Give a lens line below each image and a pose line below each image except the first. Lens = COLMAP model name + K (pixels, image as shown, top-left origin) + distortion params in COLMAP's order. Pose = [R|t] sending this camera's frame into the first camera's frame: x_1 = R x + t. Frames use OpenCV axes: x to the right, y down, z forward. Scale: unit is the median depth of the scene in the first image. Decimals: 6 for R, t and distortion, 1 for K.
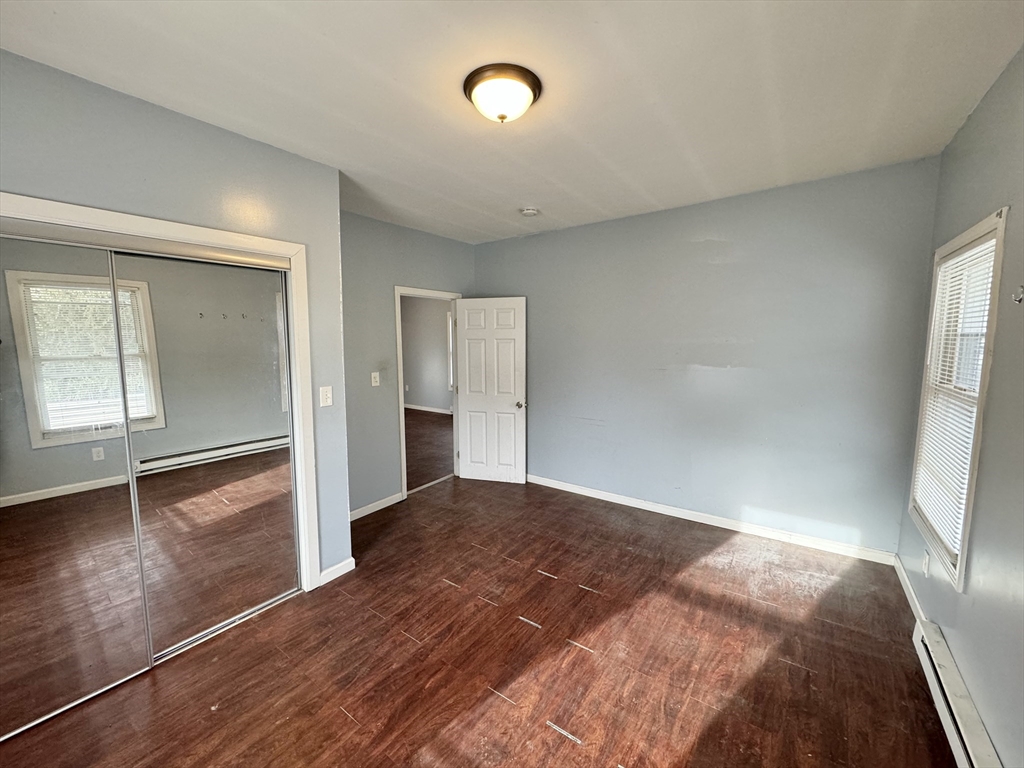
lens RADIAL K [[404.5, 0, 512.0], [0, 404.5, 384.0], [0, 0, 1]] dist [-0.002999, 0.000313]
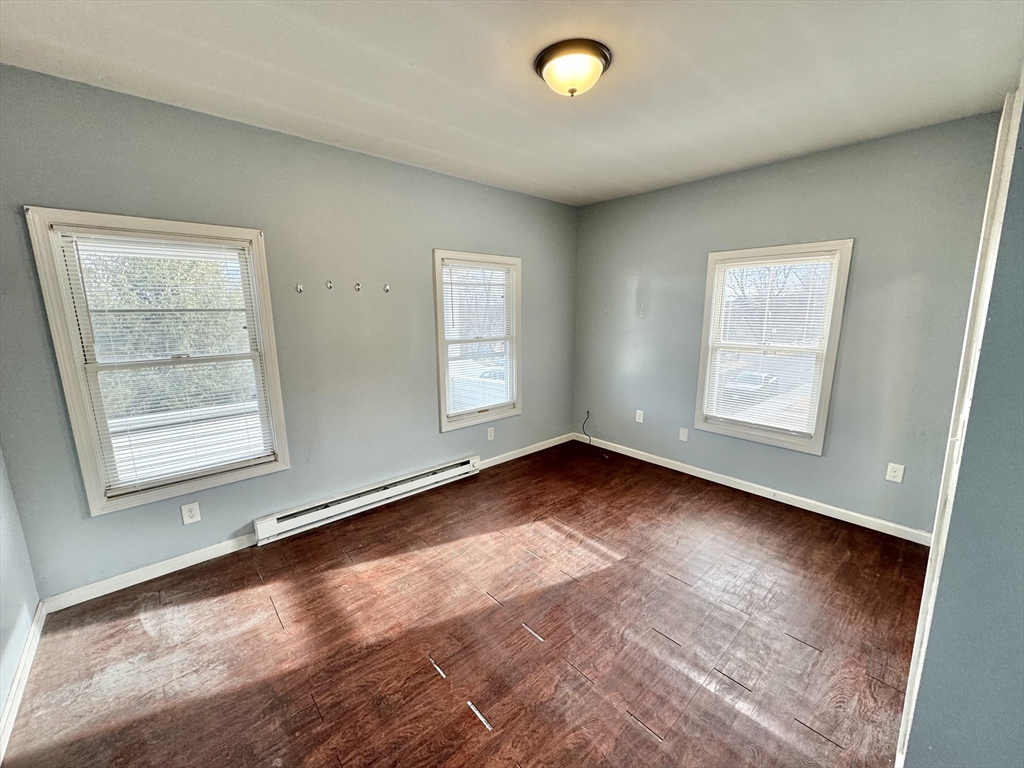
lens RADIAL K [[404.5, 0, 512.0], [0, 404.5, 384.0], [0, 0, 1]] dist [-0.002999, 0.000313]
pose [[-0.976945, -0.026302, 0.211864, -0.089130], [0.037573, 0.955710, 0.291903, -0.200984], [-0.210158, 0.293133, -0.932688, 1.745658]]
